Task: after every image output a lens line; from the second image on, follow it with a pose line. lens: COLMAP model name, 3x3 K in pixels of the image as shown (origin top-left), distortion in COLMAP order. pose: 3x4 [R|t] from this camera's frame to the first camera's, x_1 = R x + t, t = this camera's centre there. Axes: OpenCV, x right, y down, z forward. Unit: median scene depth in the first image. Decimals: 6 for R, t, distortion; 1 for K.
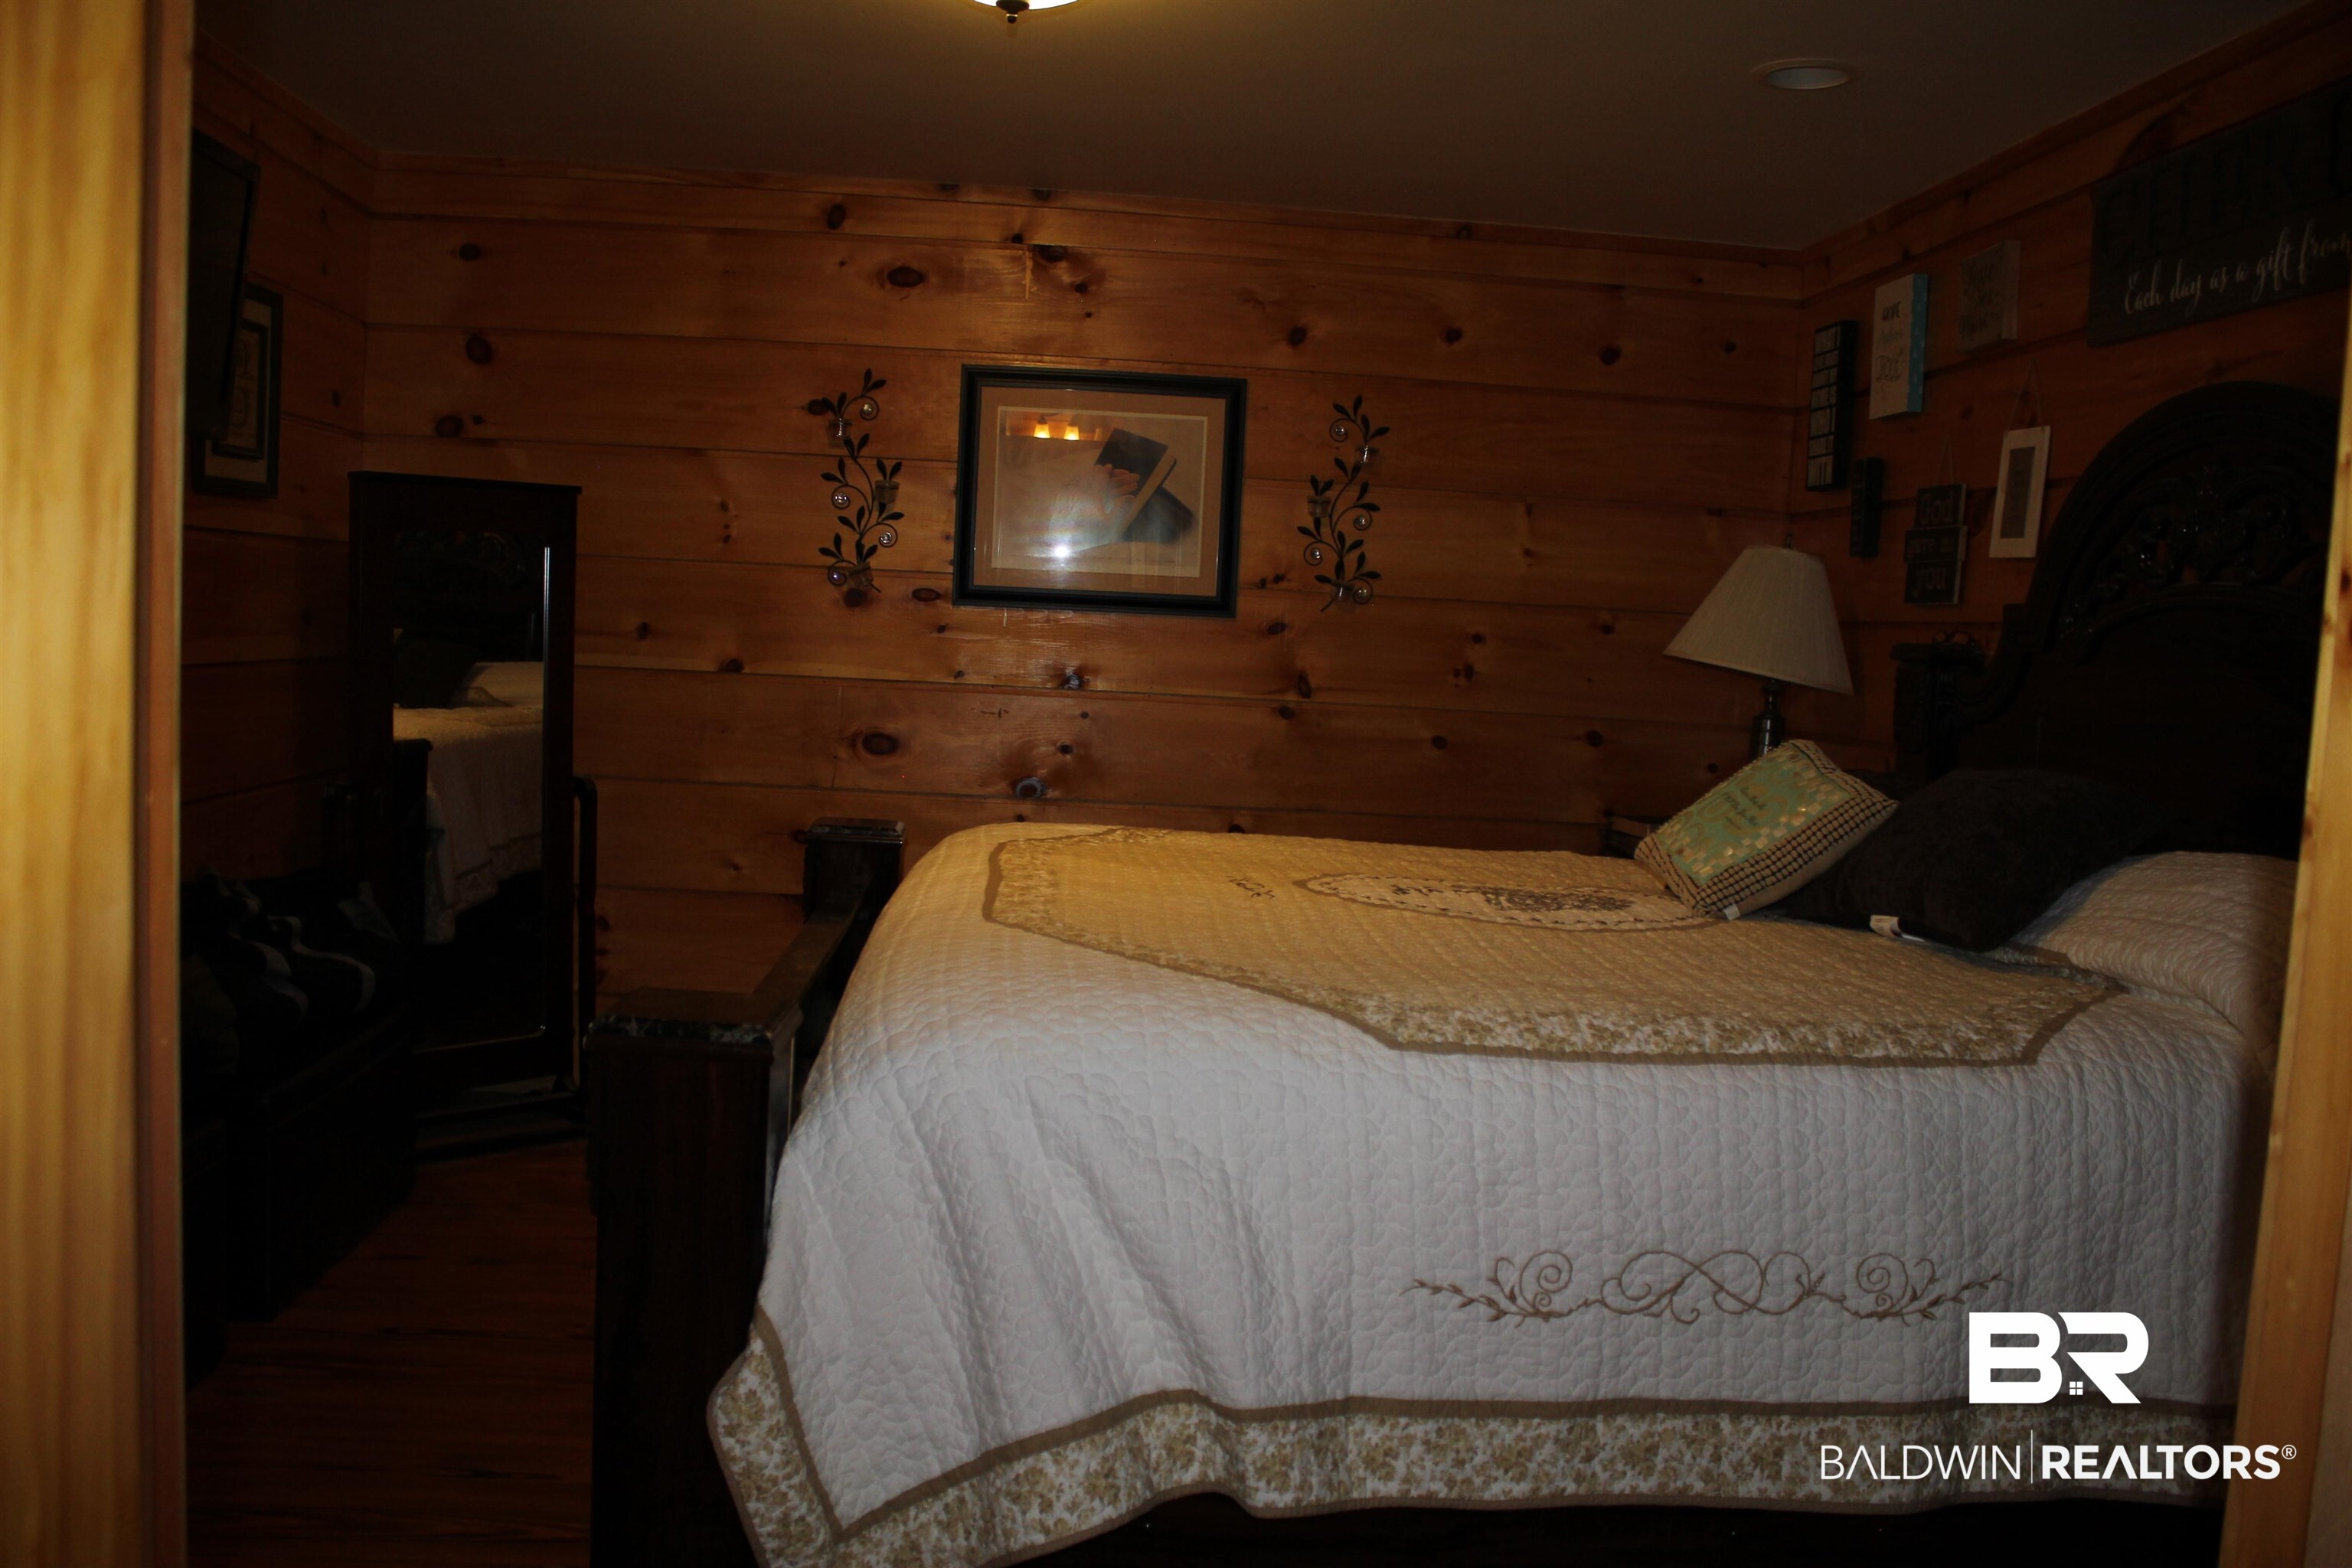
lens RADIAL K [[1968.5, 0, 1170.9], [0, 1968.5, 796.3], [0, 0, 1]] dist [-0.117320, 0.081654]
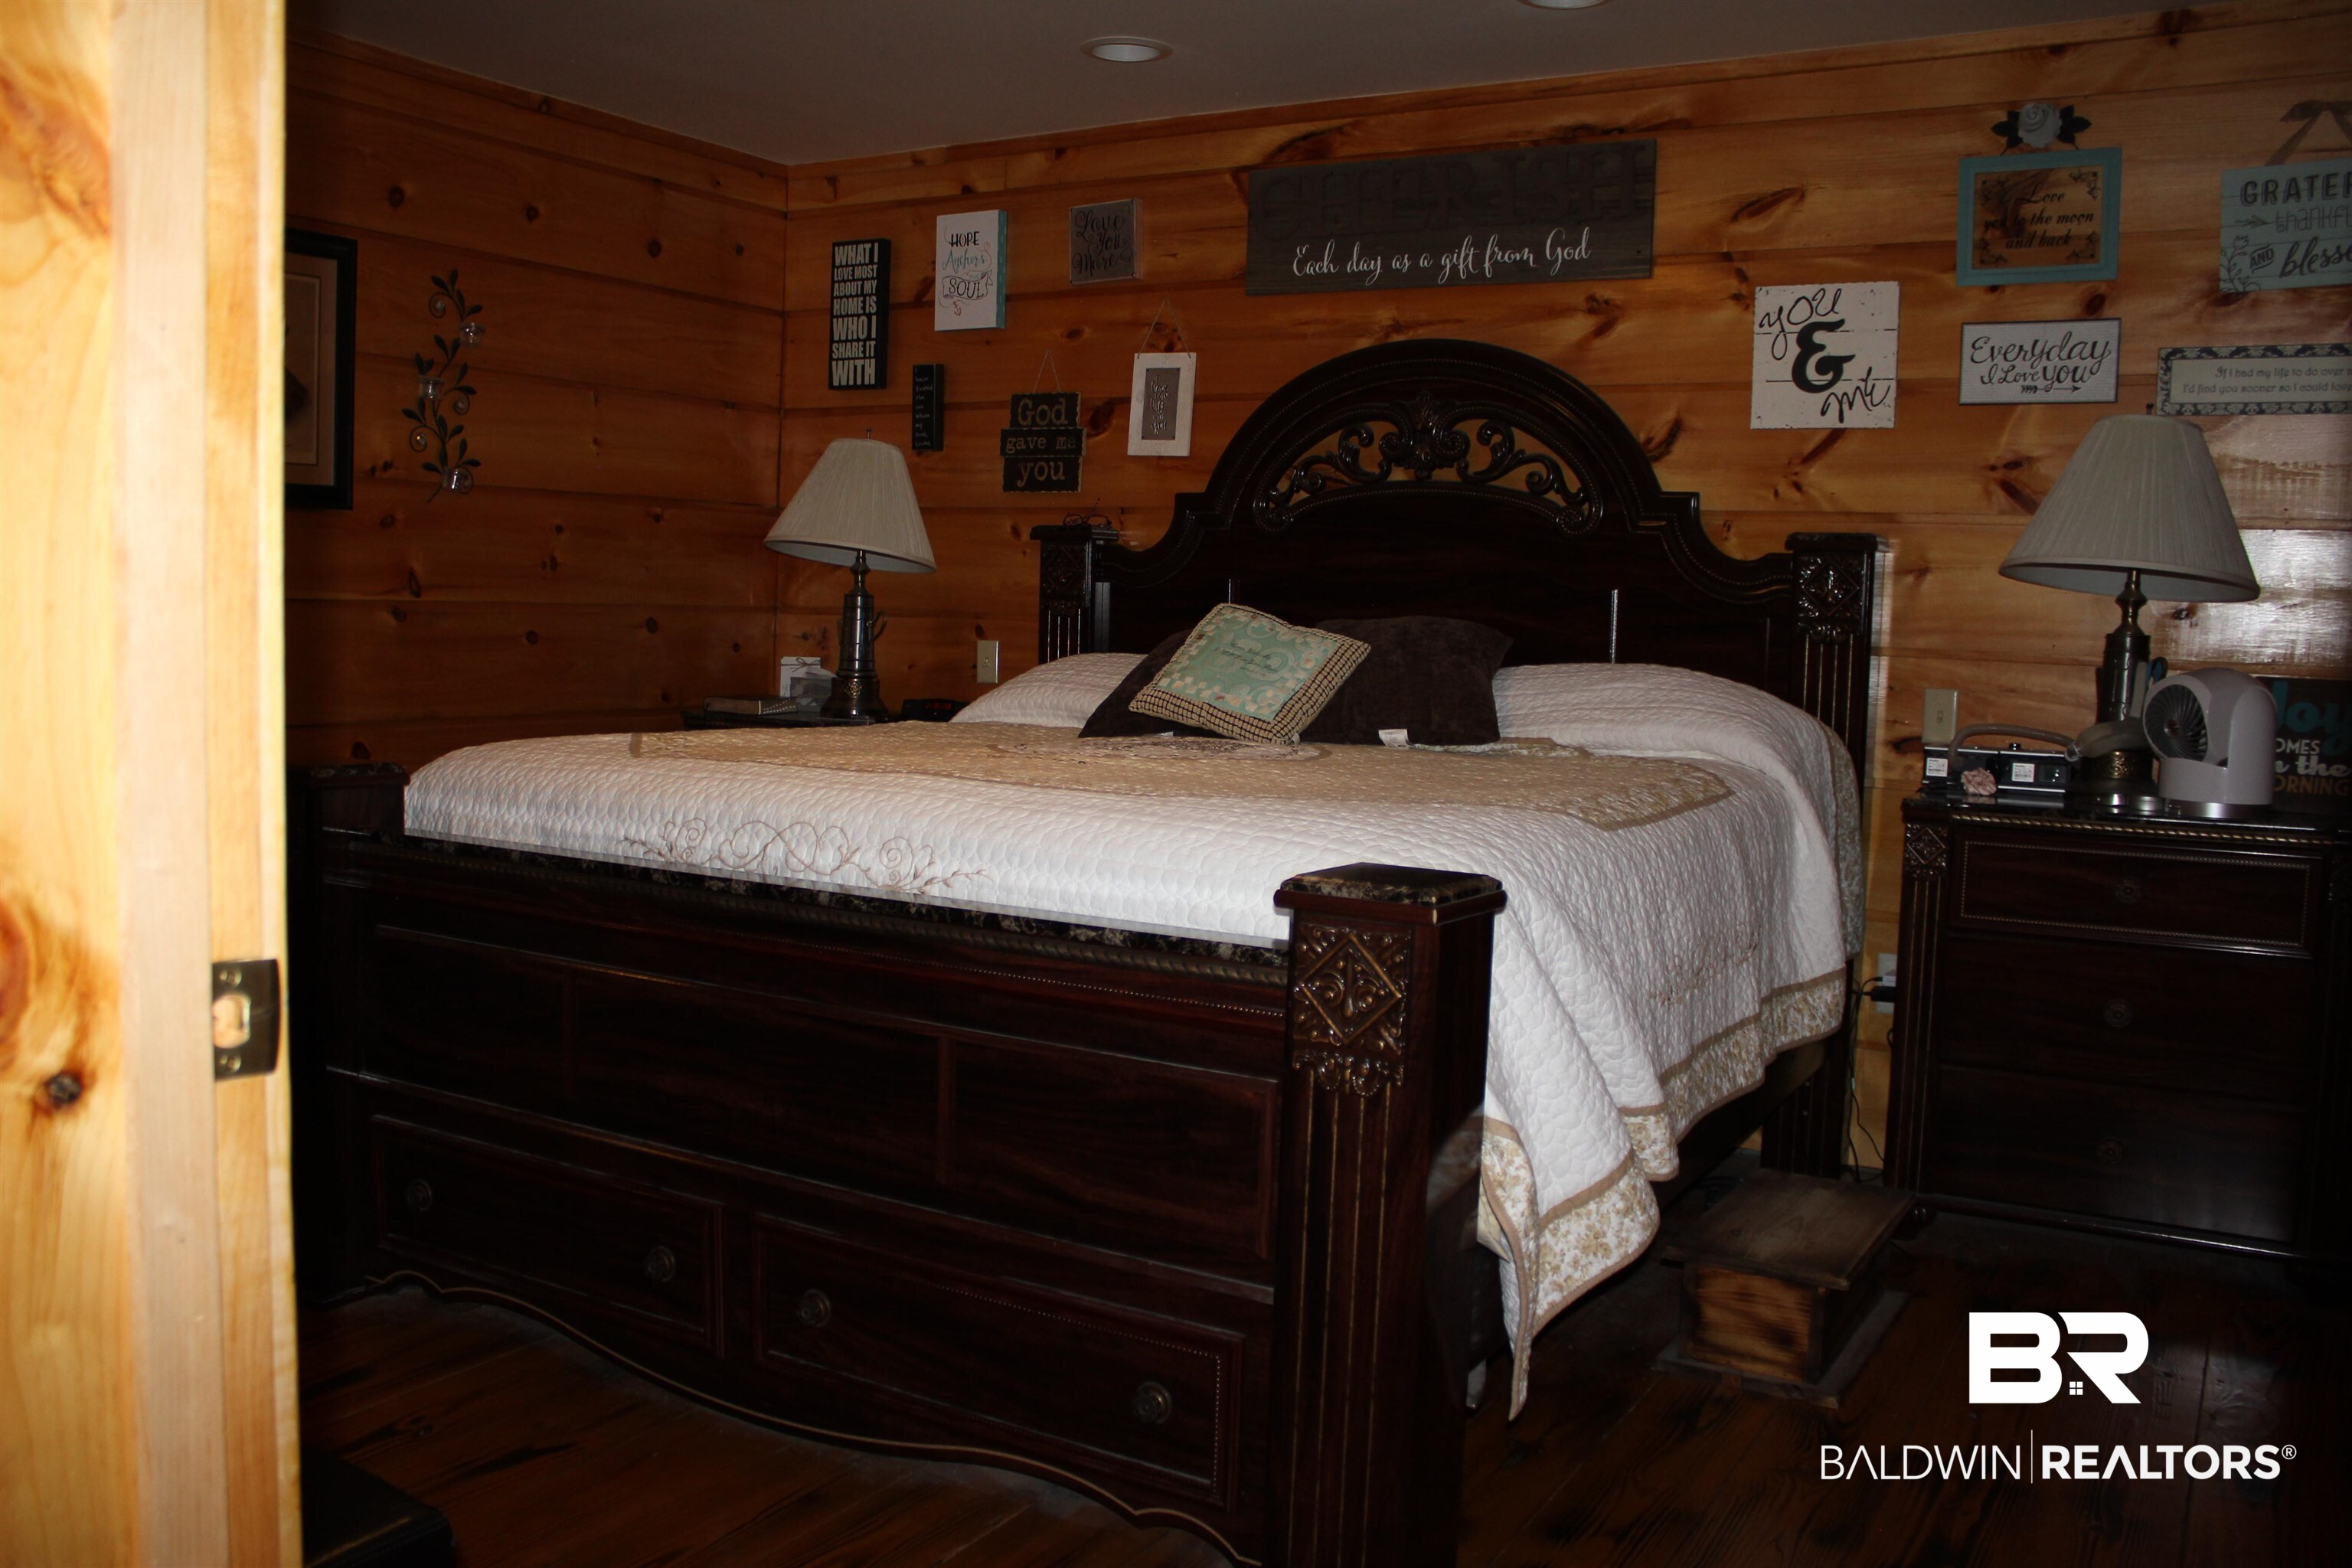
lens RADIAL K [[1968.5, 0, 1174.1], [0, 1968.5, 783.4], [0, 0, 1]] dist [-0.117320, 0.081654]
pose [[0.570095, -0.117207, 0.813175, -0.540307], [0.072662, 0.993086, 0.092197, -0.024826], [-0.818359, 0.006526, 0.574670, 0.223348]]
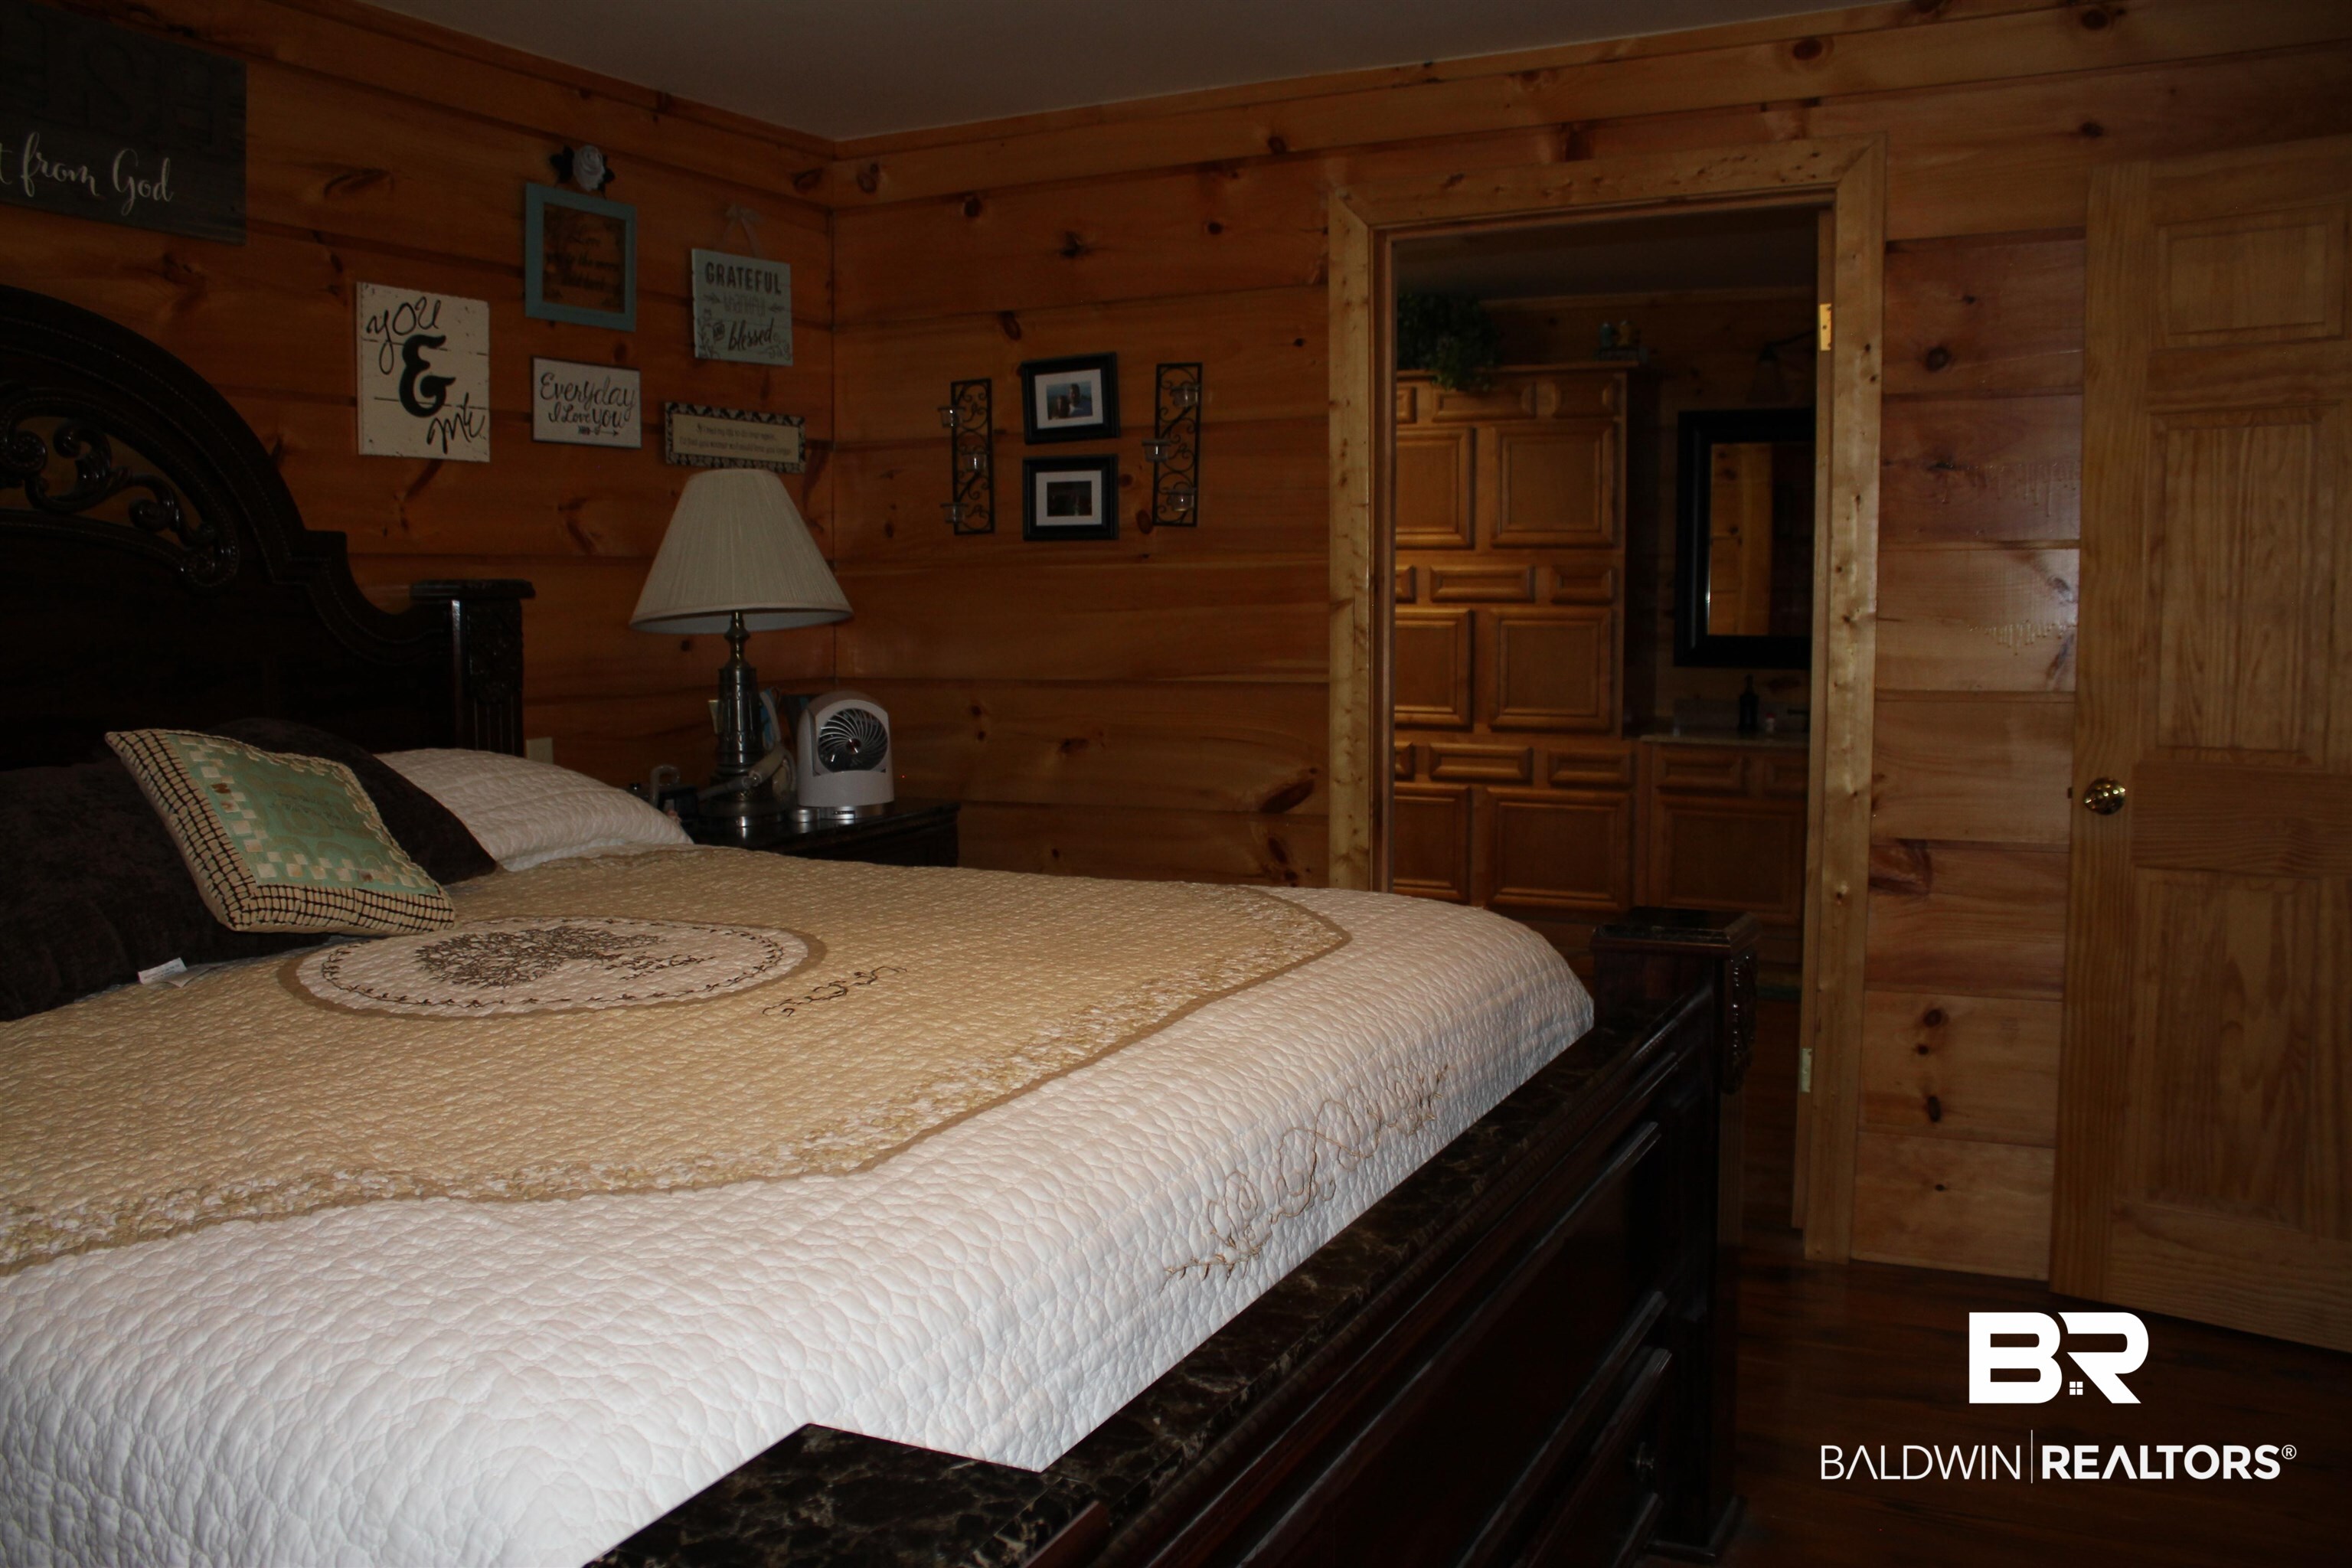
lens RADIAL K [[1968.5, 0, 1176.3], [0, 1968.5, 780.4], [0, 0, 1]] dist [-0.117320, 0.081654]
pose [[-0.864587, -0.122139, 0.487412, -0.272720], [-0.019942, 0.977585, 0.209595, -0.128597], [-0.502087, 0.171493, -0.847643, 1.045644]]
